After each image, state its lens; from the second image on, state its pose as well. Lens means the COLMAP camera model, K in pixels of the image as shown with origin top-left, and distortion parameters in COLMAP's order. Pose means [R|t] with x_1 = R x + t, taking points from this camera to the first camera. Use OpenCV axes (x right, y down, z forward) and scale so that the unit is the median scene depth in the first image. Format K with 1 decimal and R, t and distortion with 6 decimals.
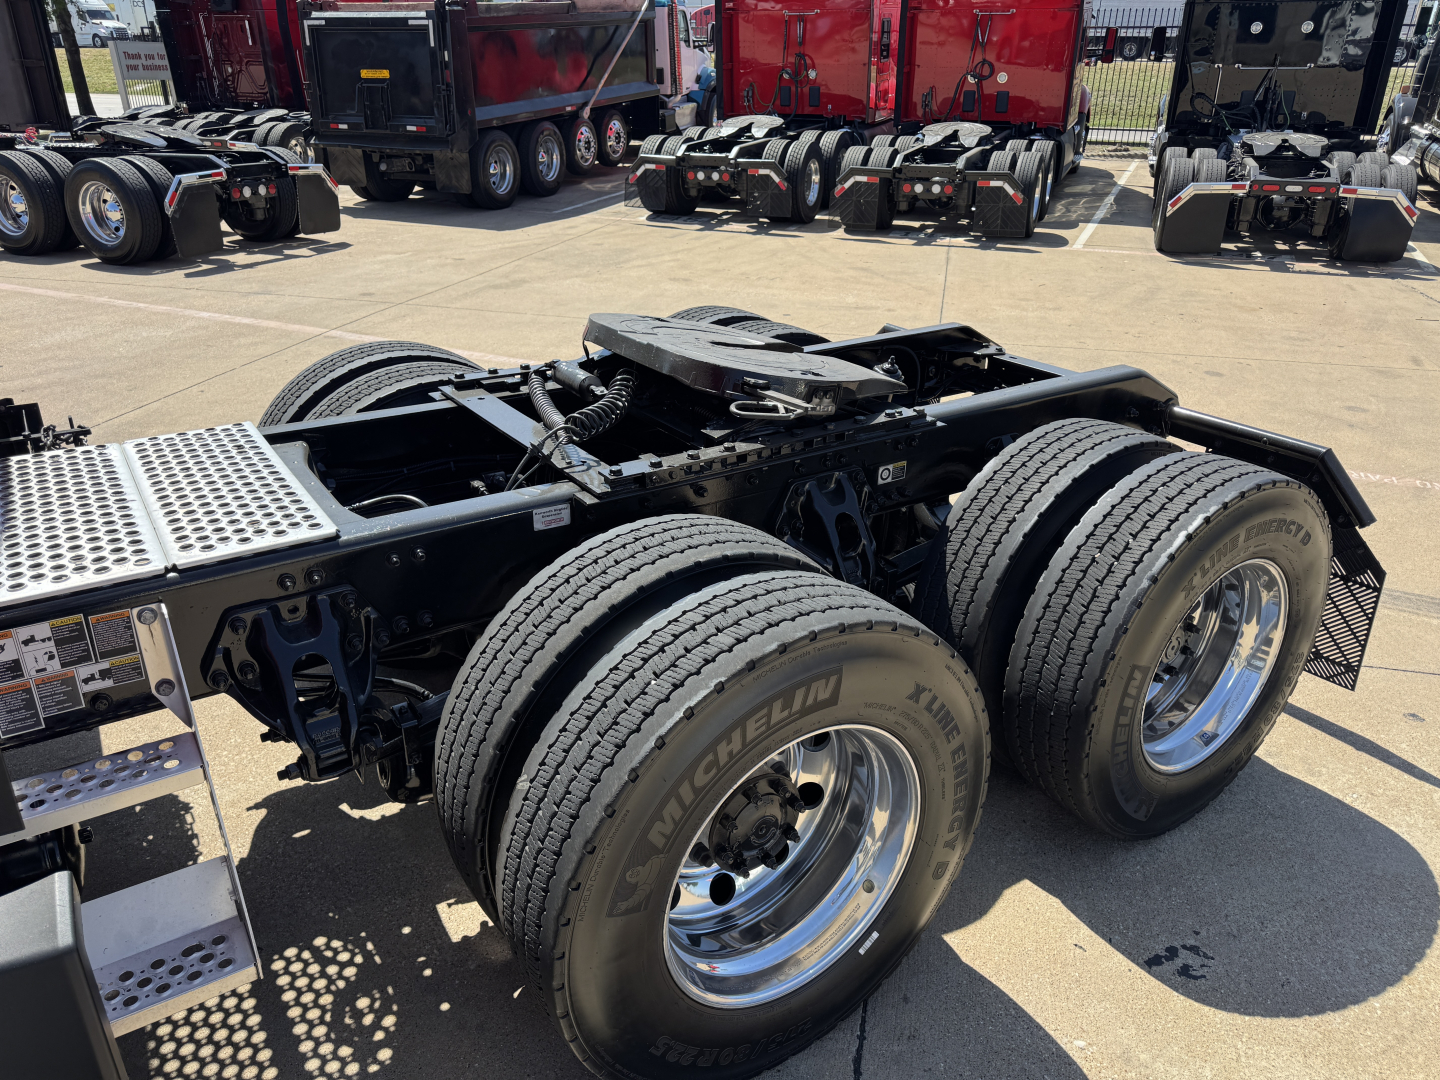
lens RADIAL K [[1039.1, 0, 724.6], [0, 1039.1, 544.0], [0, 0, 1]] dist [0.047589, -0.029041]
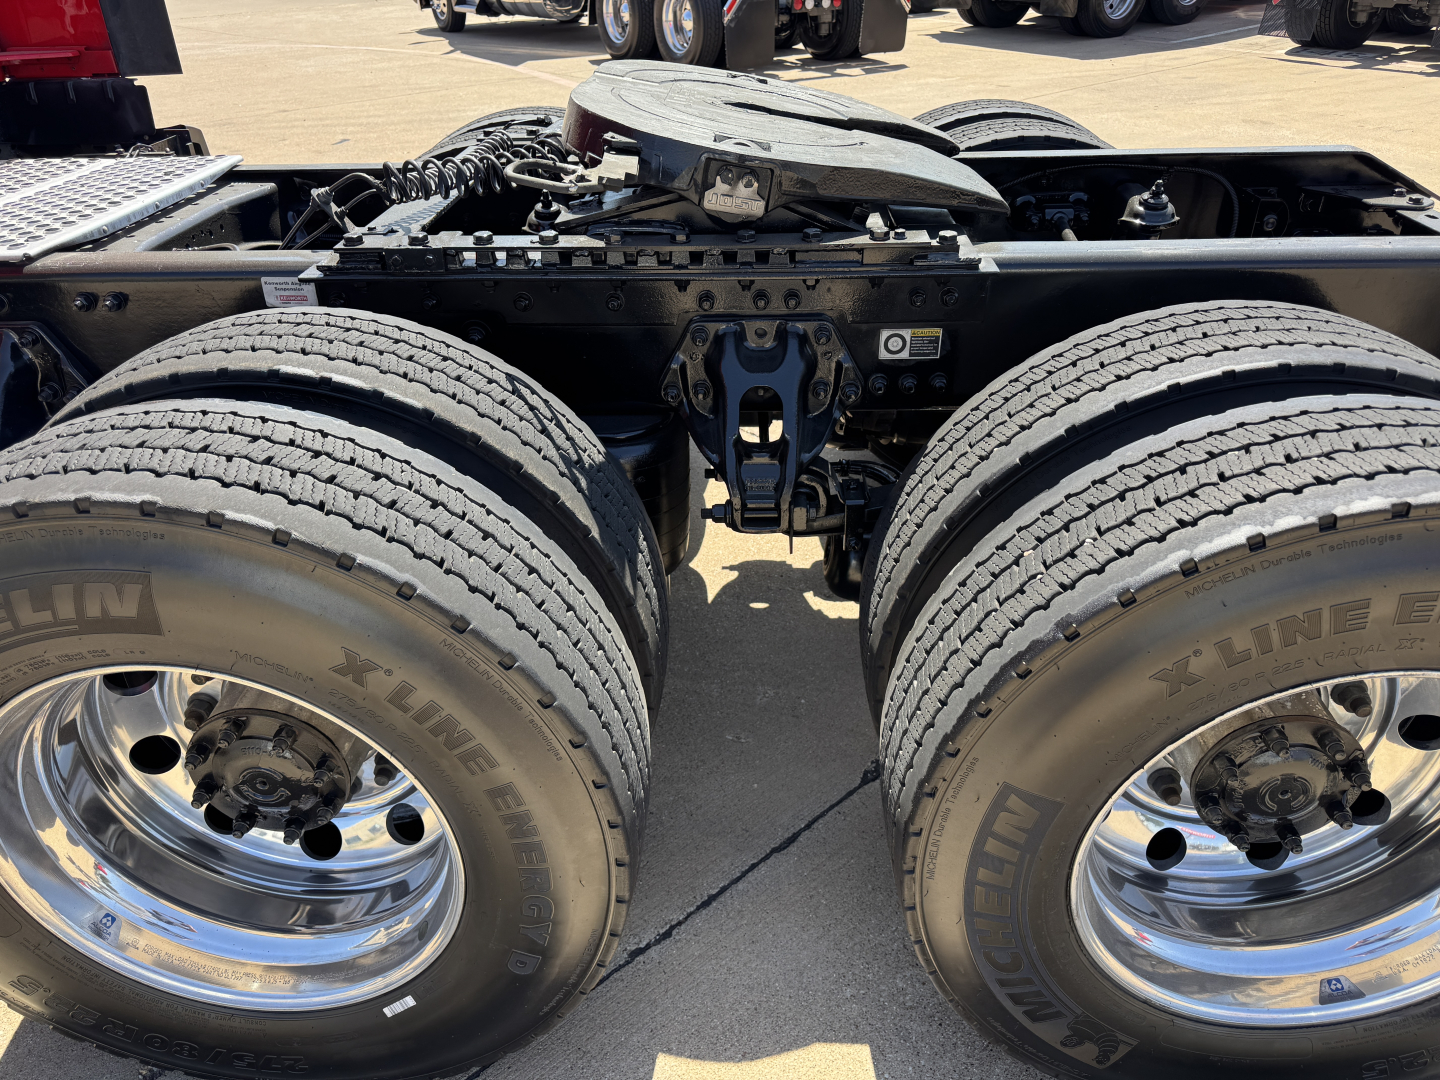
lens RADIAL K [[1039.1, 0, 724.6], [0, 1039.1, 544.0], [0, 0, 1]] dist [0.047589, -0.029041]
pose [[0.815594, 0.277476, -0.507754, 0.115268], [-0.214456, 0.959980, 0.180132, -0.011994], [0.537416, -0.038023, 0.842460, 0.119946]]
